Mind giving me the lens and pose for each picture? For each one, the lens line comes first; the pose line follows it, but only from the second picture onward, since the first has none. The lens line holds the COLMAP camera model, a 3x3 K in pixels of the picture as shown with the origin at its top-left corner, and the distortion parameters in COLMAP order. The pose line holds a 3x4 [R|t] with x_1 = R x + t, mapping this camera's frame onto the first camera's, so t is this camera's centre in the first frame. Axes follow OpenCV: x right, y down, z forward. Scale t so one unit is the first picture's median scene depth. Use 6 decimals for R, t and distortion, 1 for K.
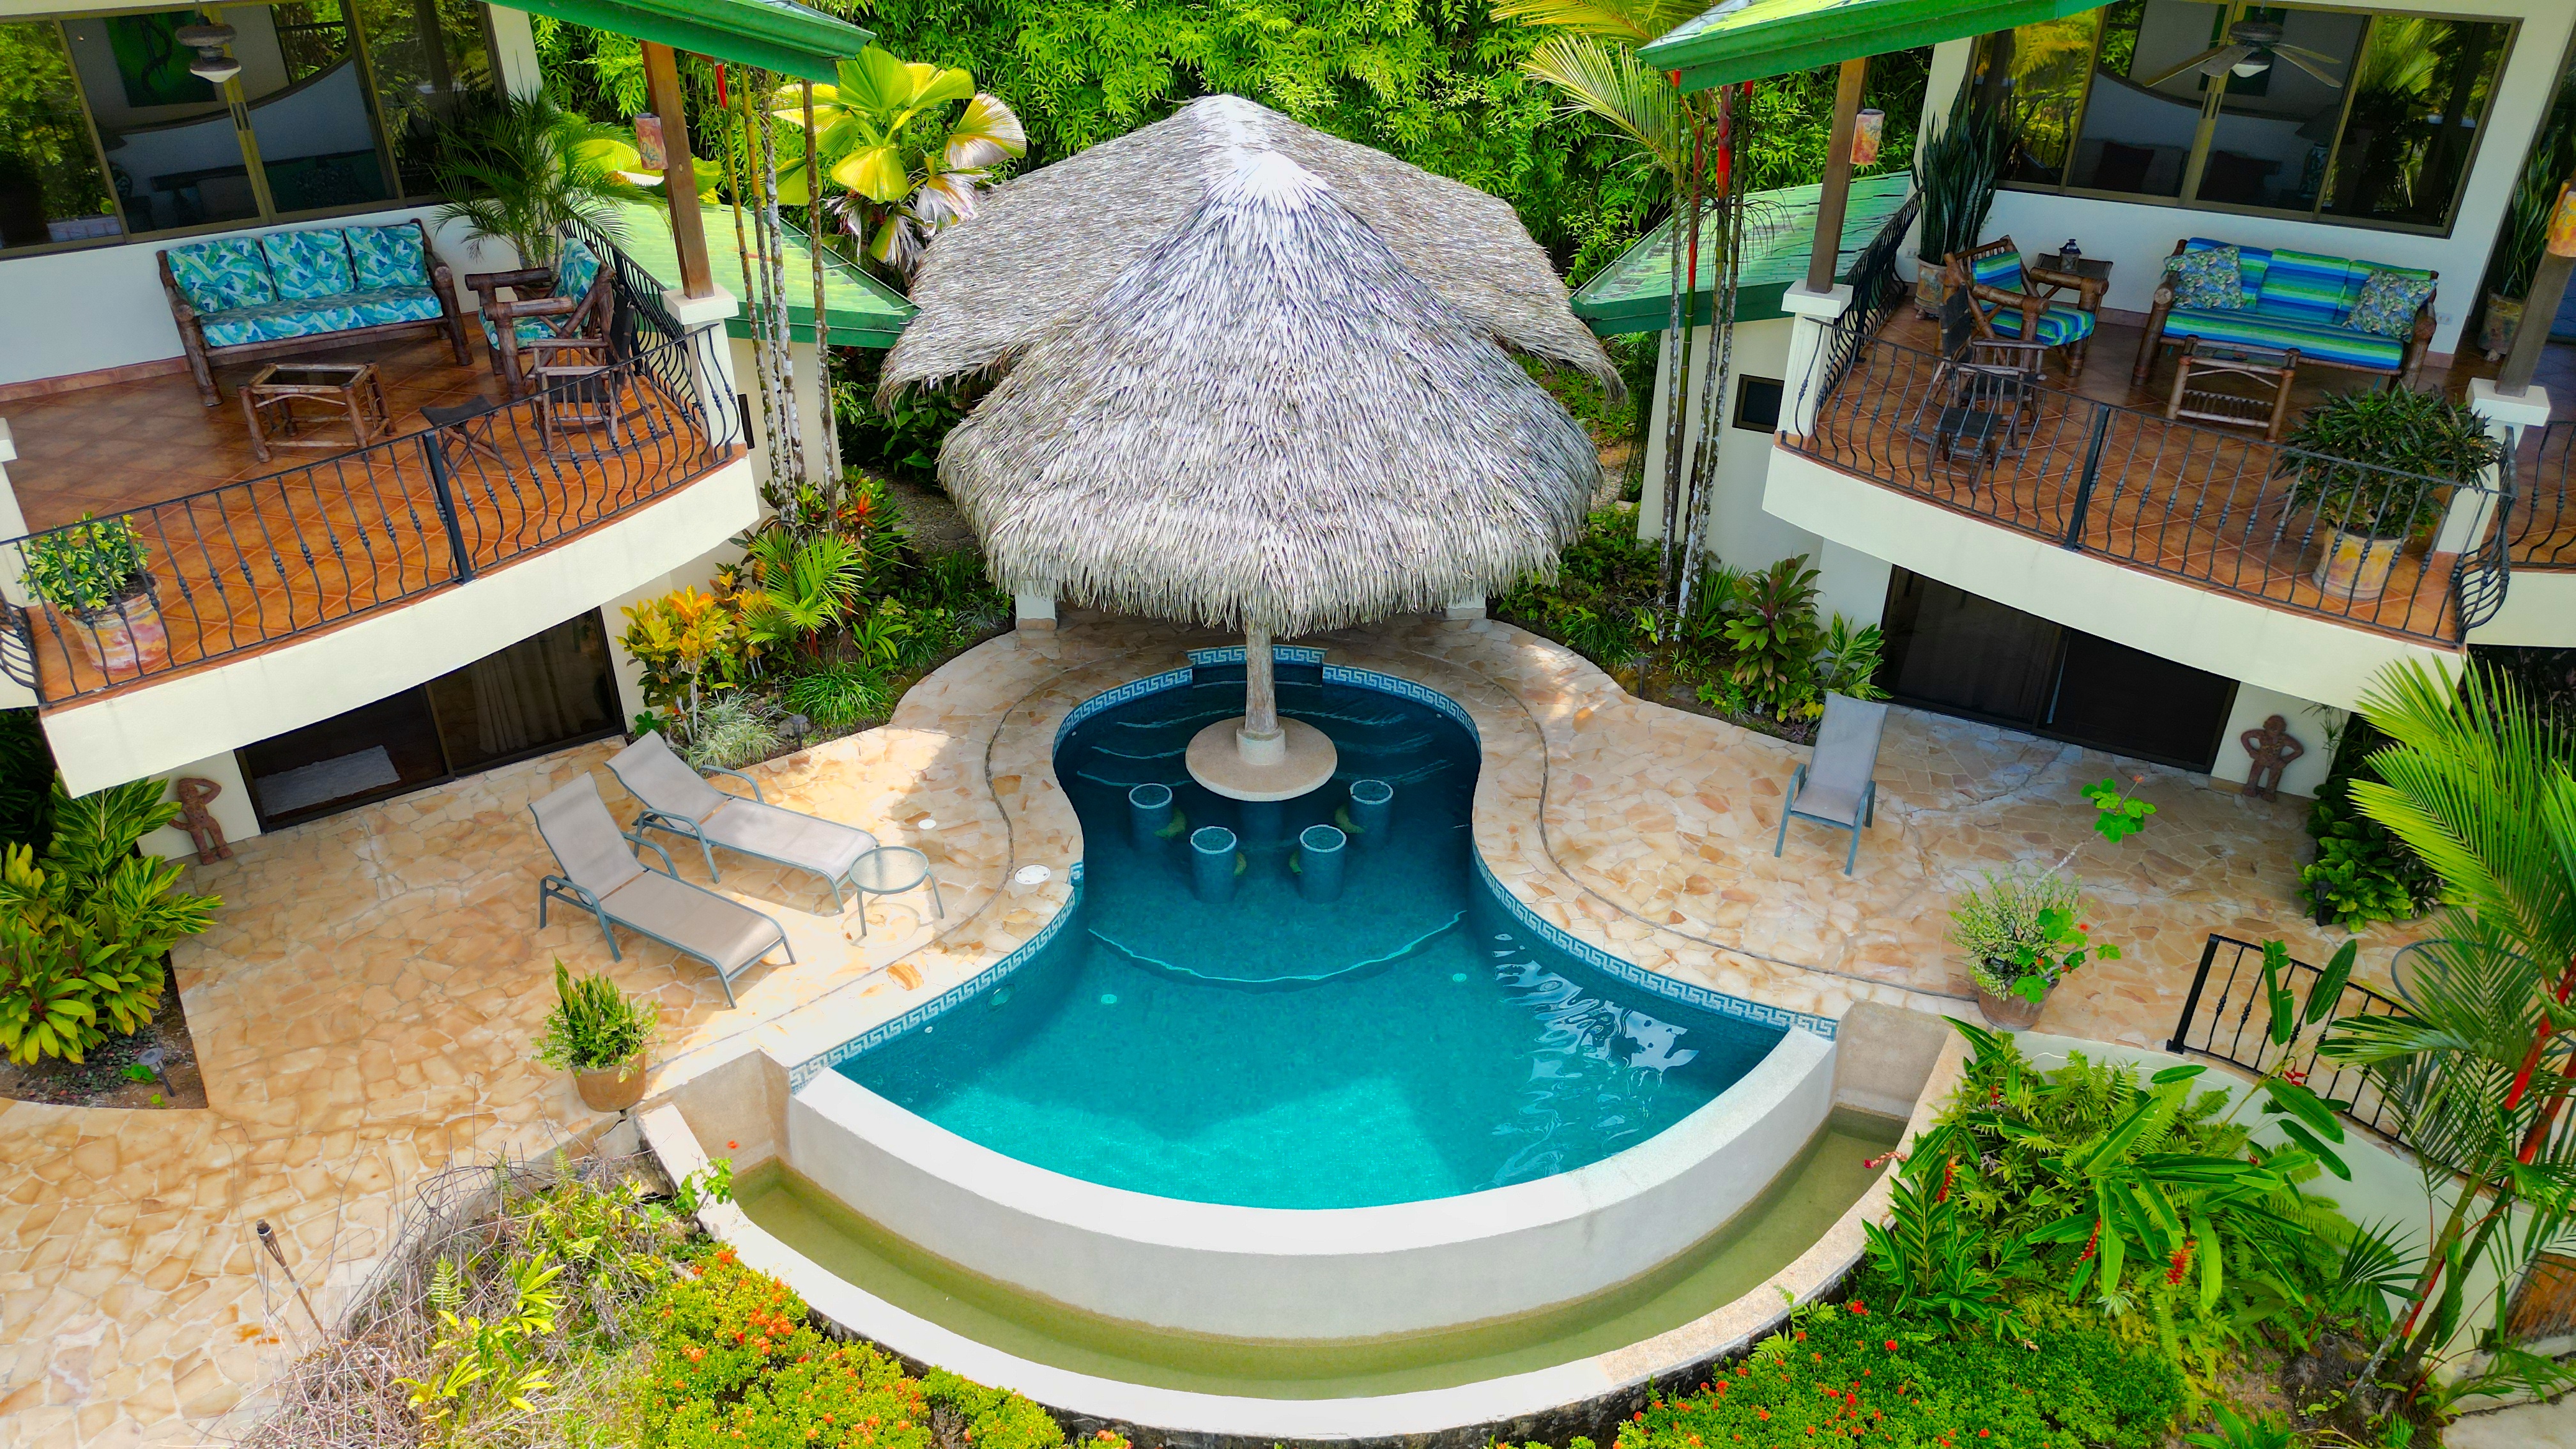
lens RADIAL K [[1796.4, 0, 1293.3], [0, 1796.4, 734.7], [0, 0, 1]] dist [0.035304, -0.024133]
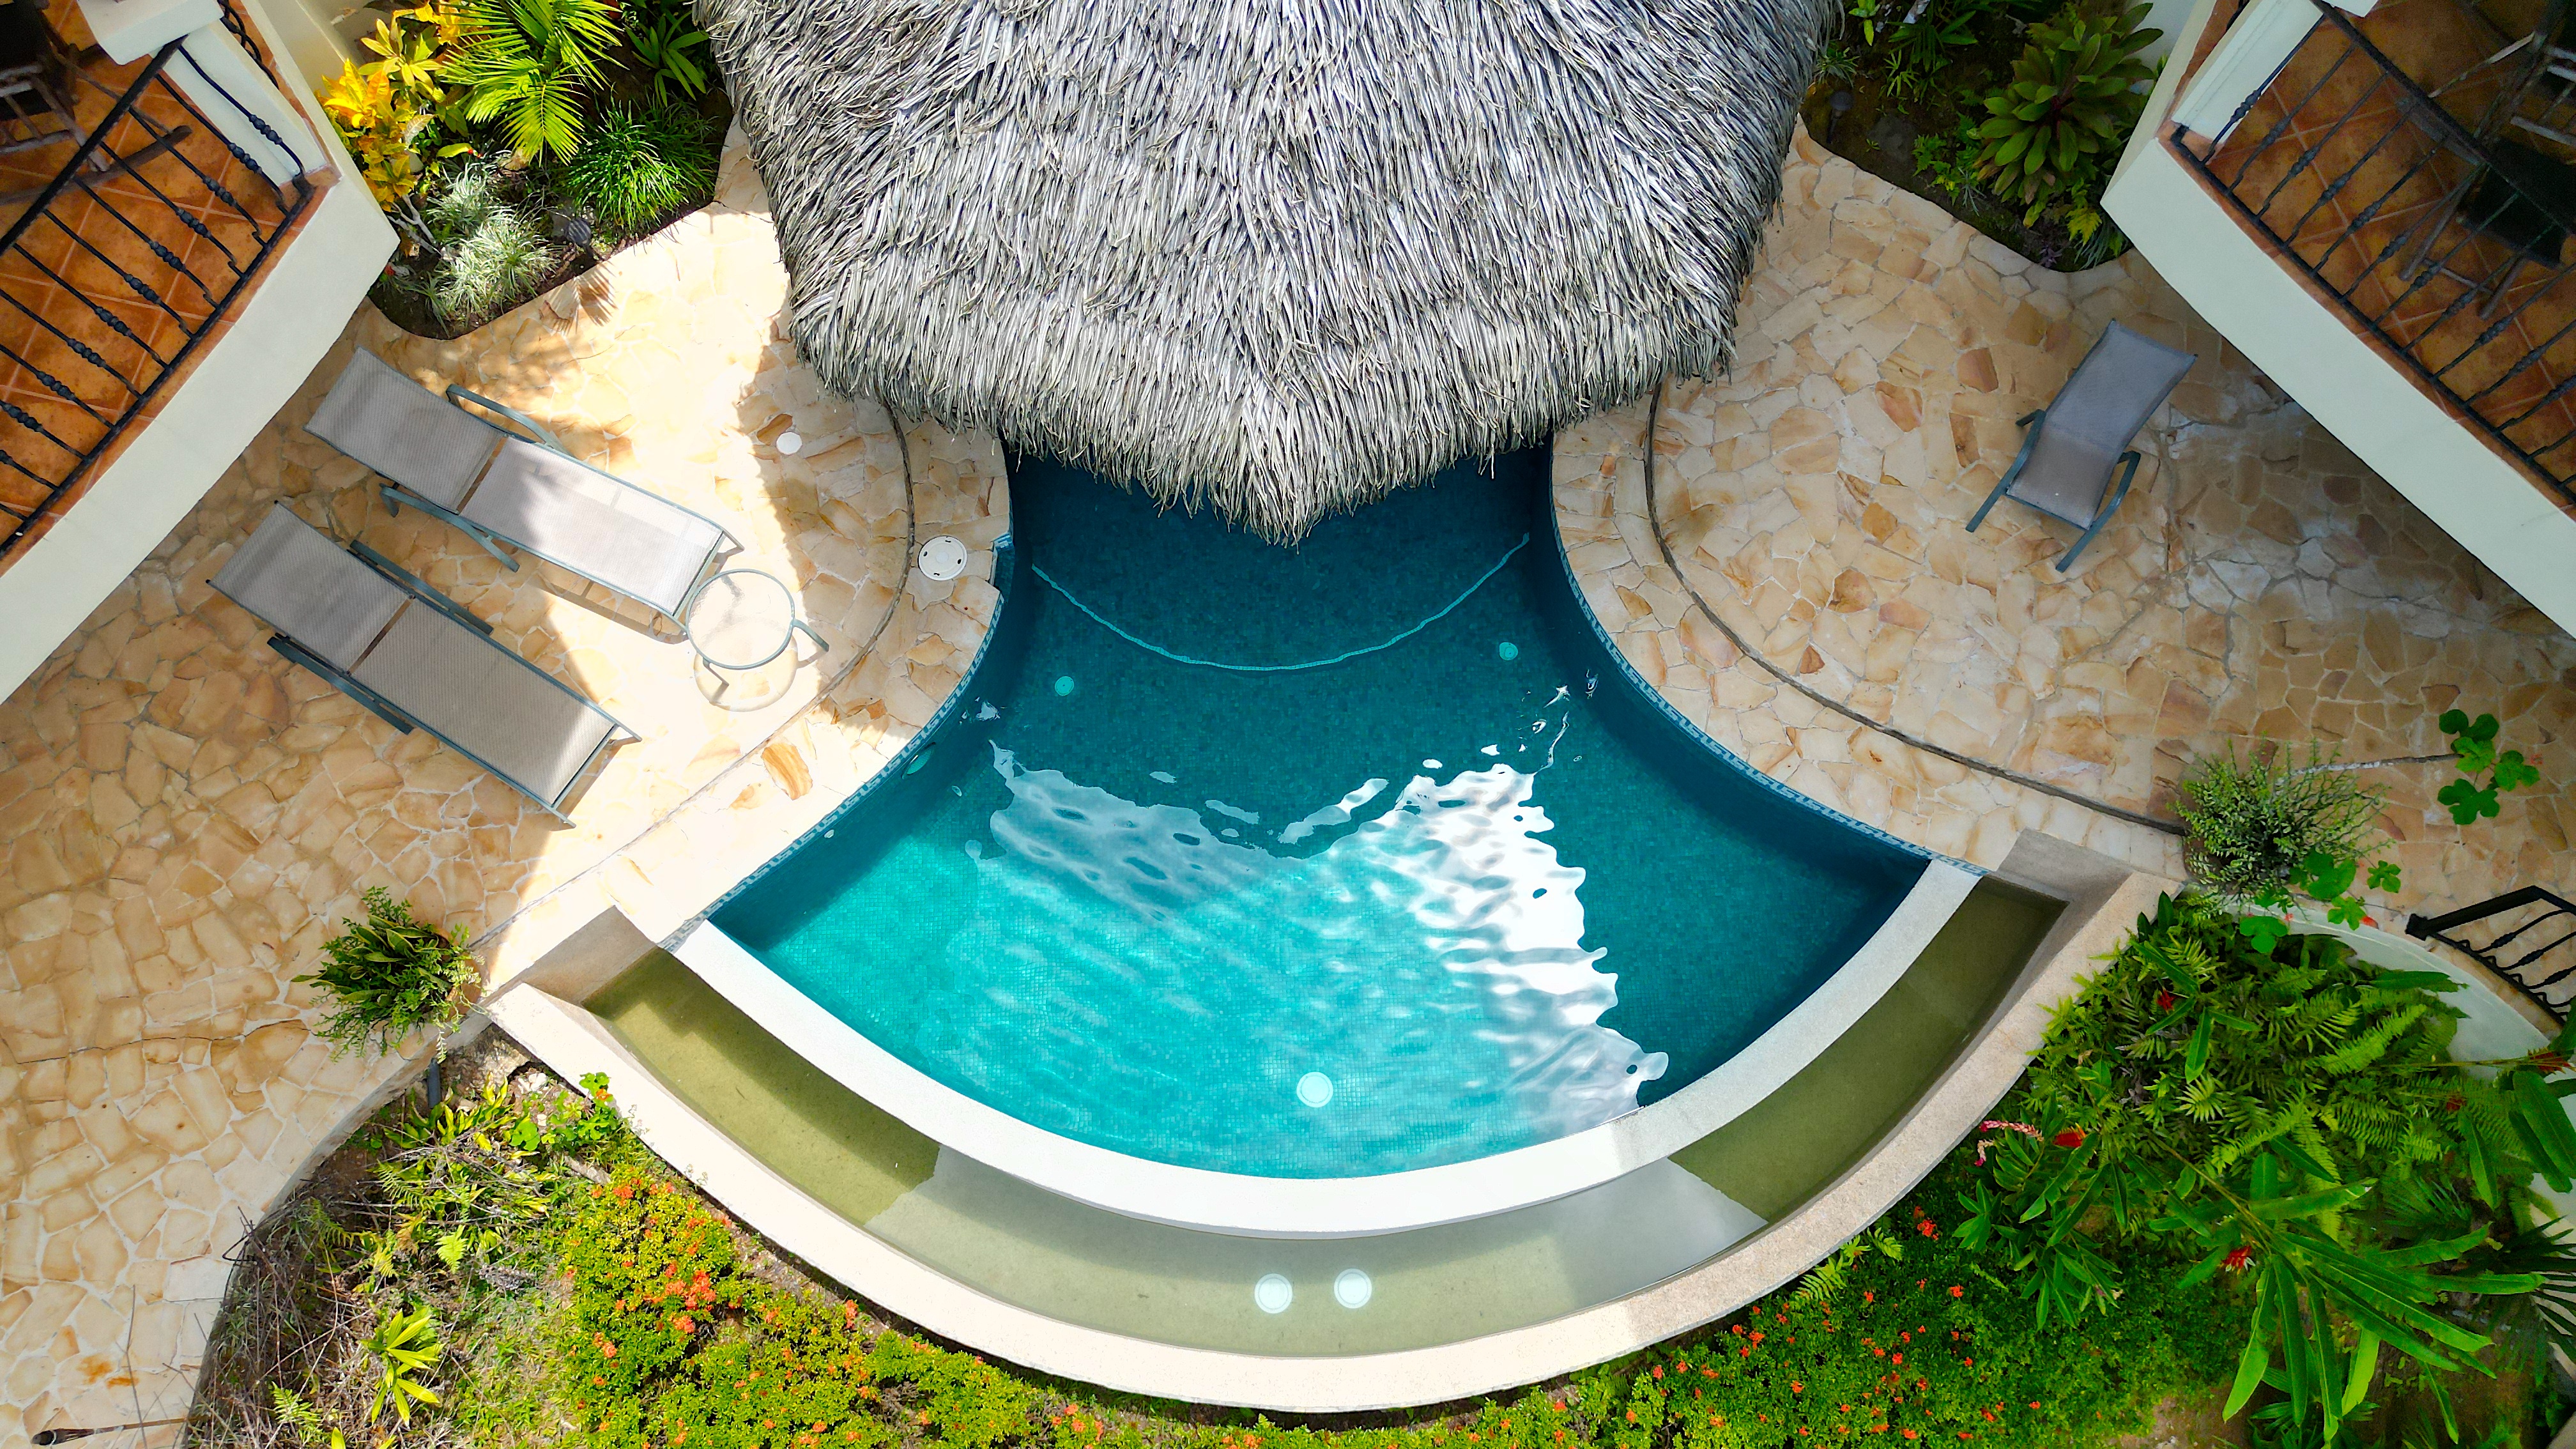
lens RADIAL K [[1796.4, 0, 1295.2], [0, 1796.4, 731.7], [0, 0, 1]] dist [0.035304, -0.024133]
pose [[0.999718, 0.022038, -0.008791, 0.007327], [-0.010345, 0.738294, 0.674400, -0.410539], [0.021352, -0.674119, 0.738314, 0.464251]]
